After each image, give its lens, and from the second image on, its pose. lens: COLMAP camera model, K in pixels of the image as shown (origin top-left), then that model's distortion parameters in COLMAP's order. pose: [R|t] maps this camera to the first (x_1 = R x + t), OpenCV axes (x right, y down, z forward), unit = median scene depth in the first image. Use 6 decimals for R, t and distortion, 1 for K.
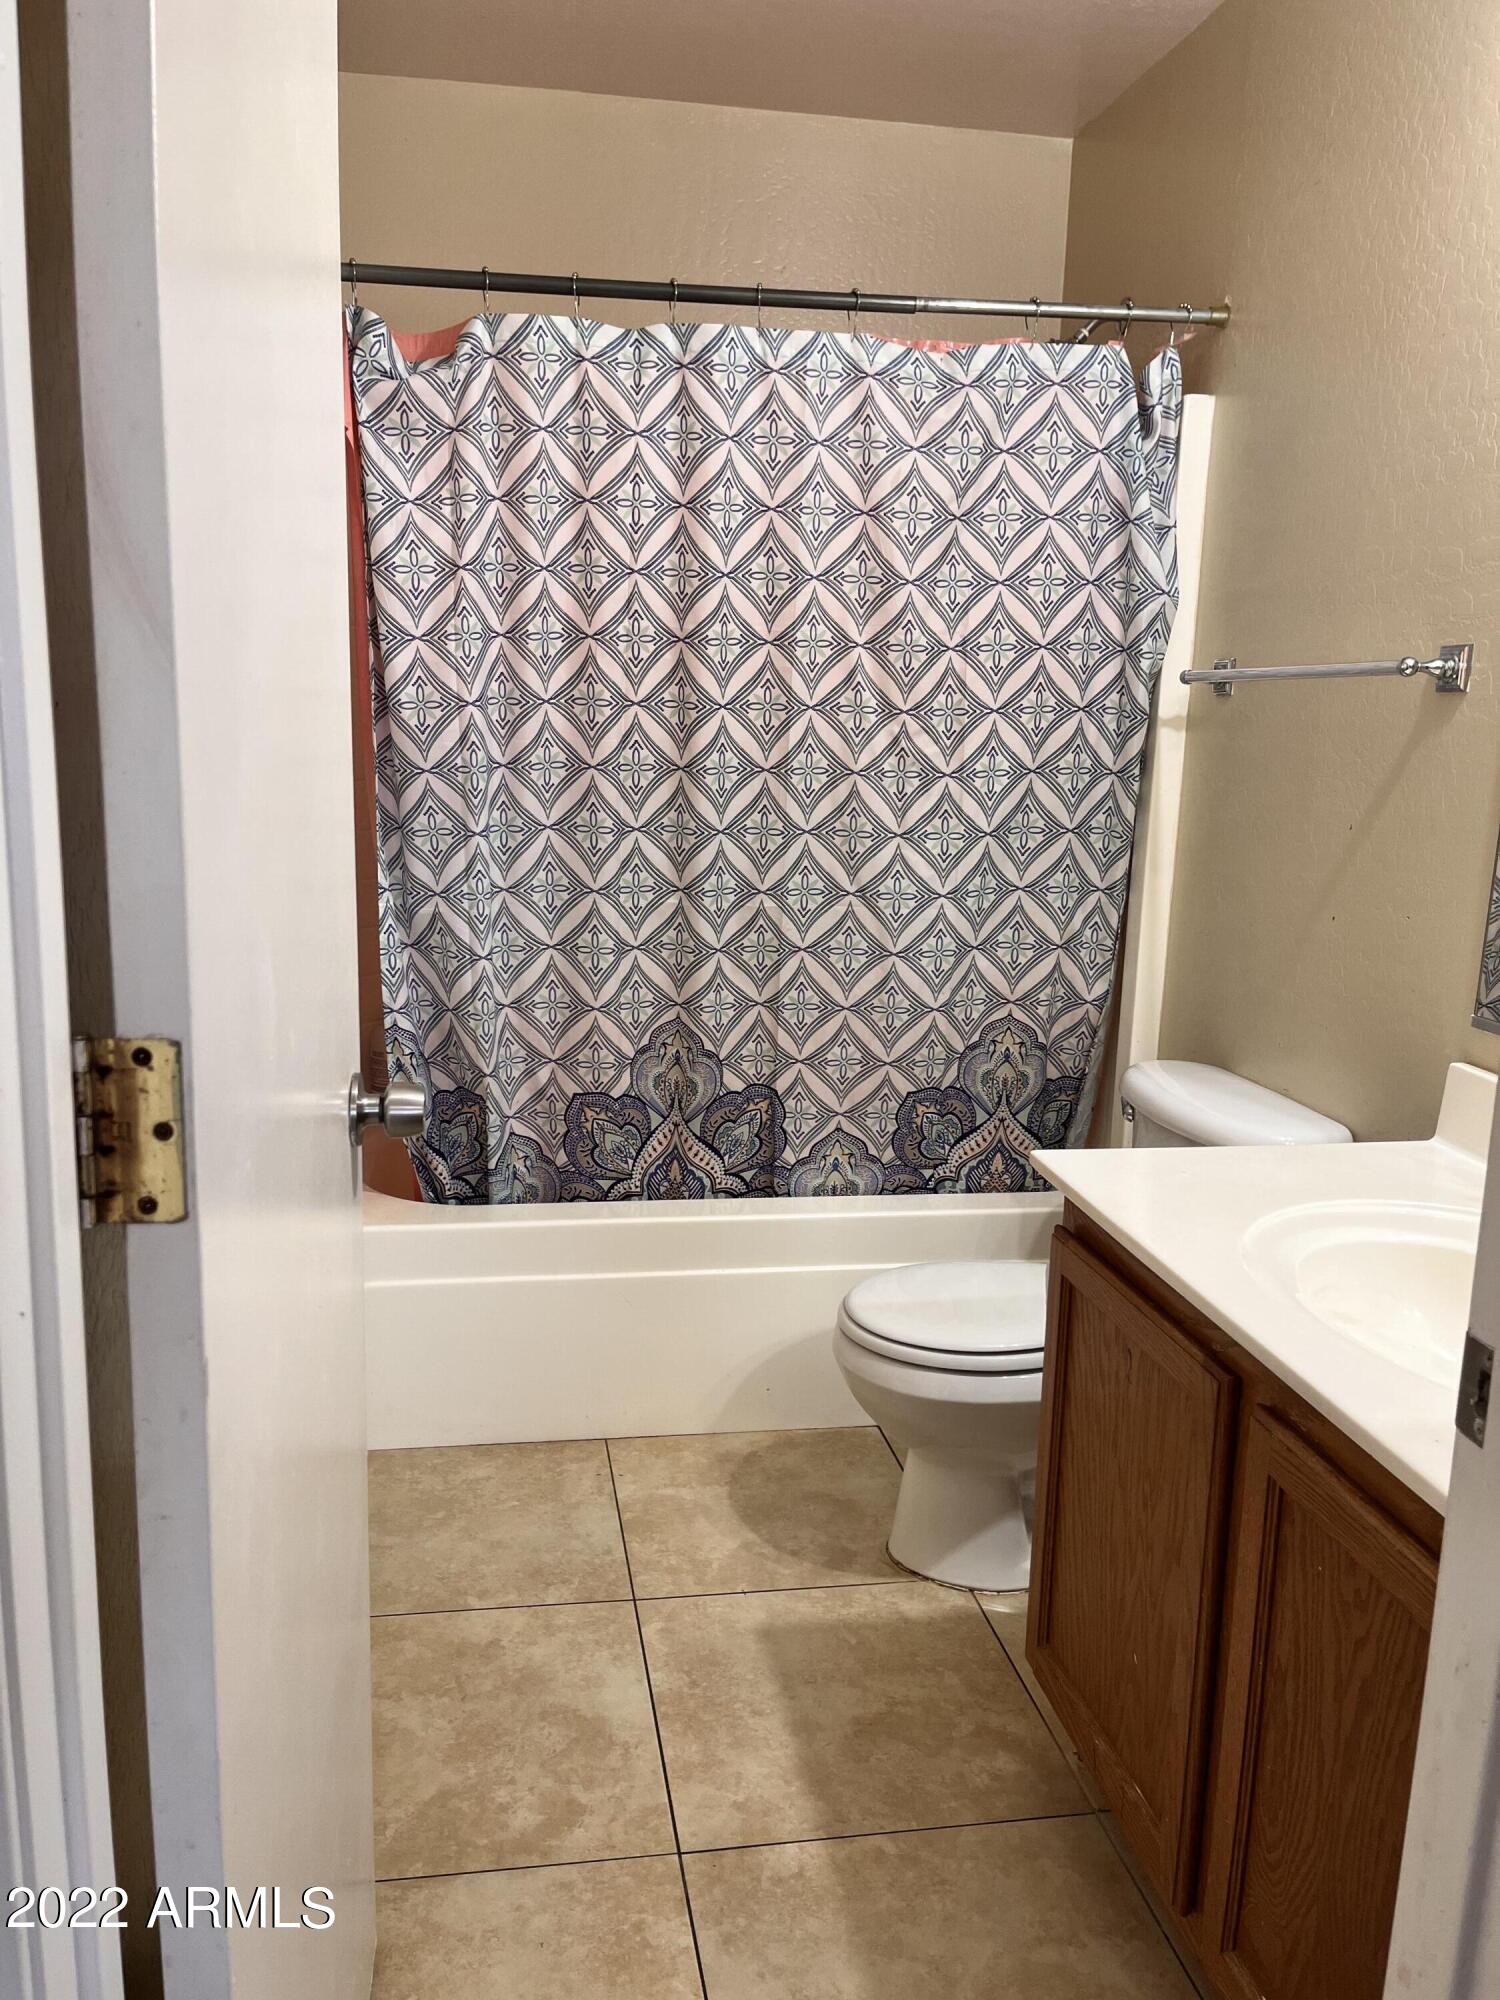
lens RADIAL K [[1506.1, 0, 740.3], [0, 1506.1, 998.1], [0, 0, 1]] dist [0.056723, -0.075838]
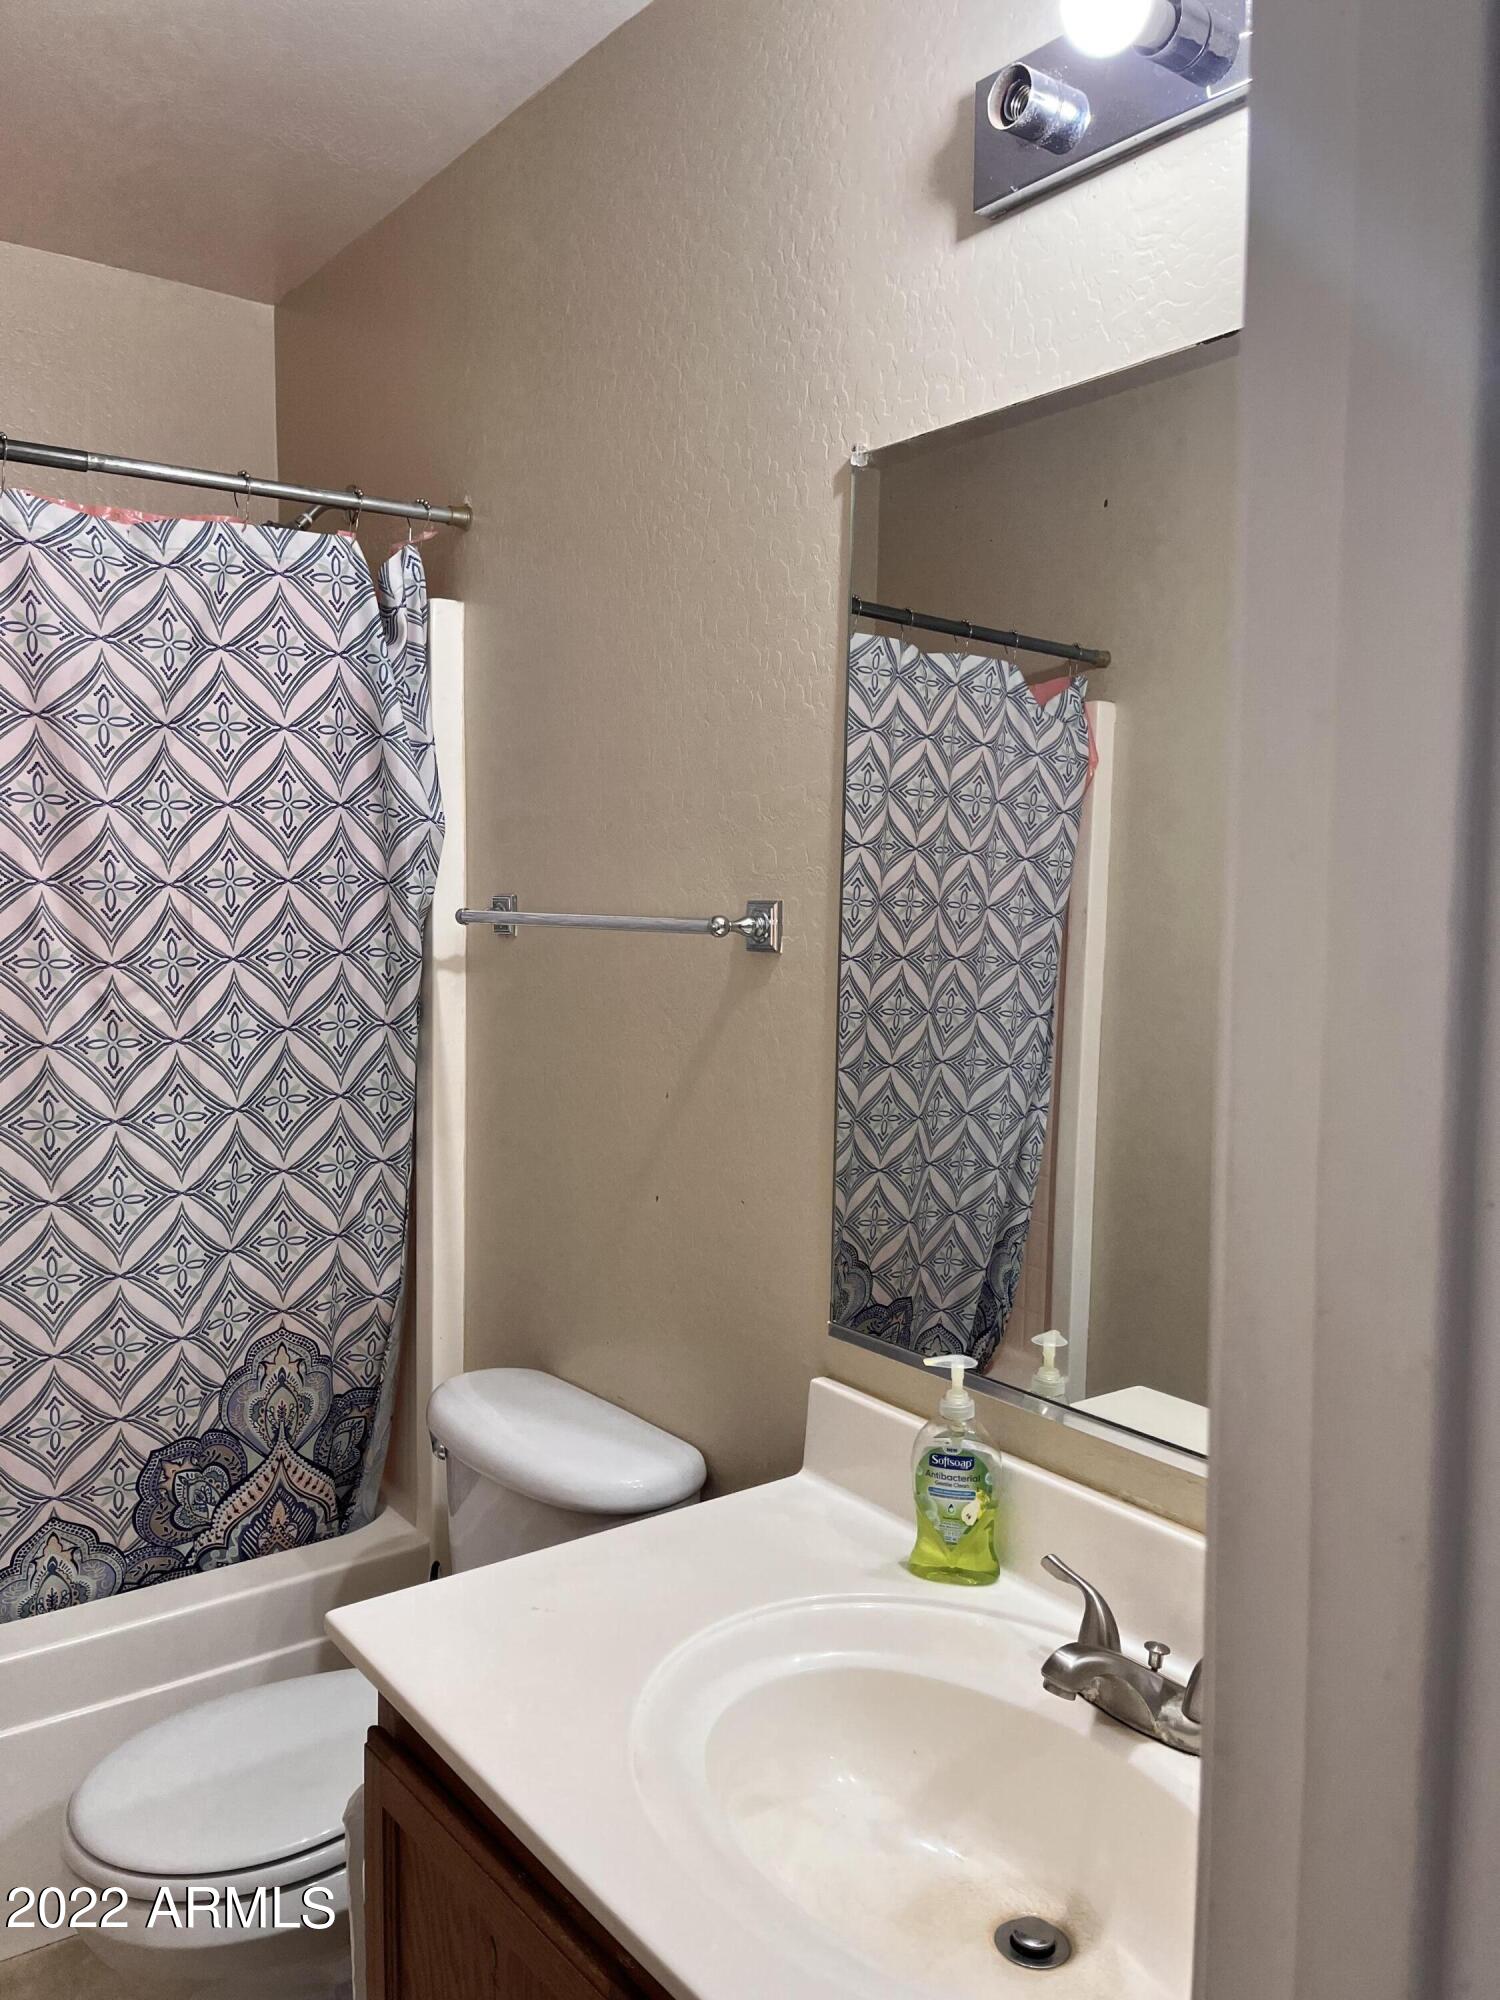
lens RADIAL K [[1506.1, 0, 739.5], [0, 1506.1, 1010.6], [0, 0, 1]] dist [0.056723, -0.075838]
pose [[0.886279, -0.052199, 0.460201, 0.034644], [0.098829, 0.992058, -0.077805, -0.073453], [-0.452484, 0.114438, 0.884399, 0.168736]]
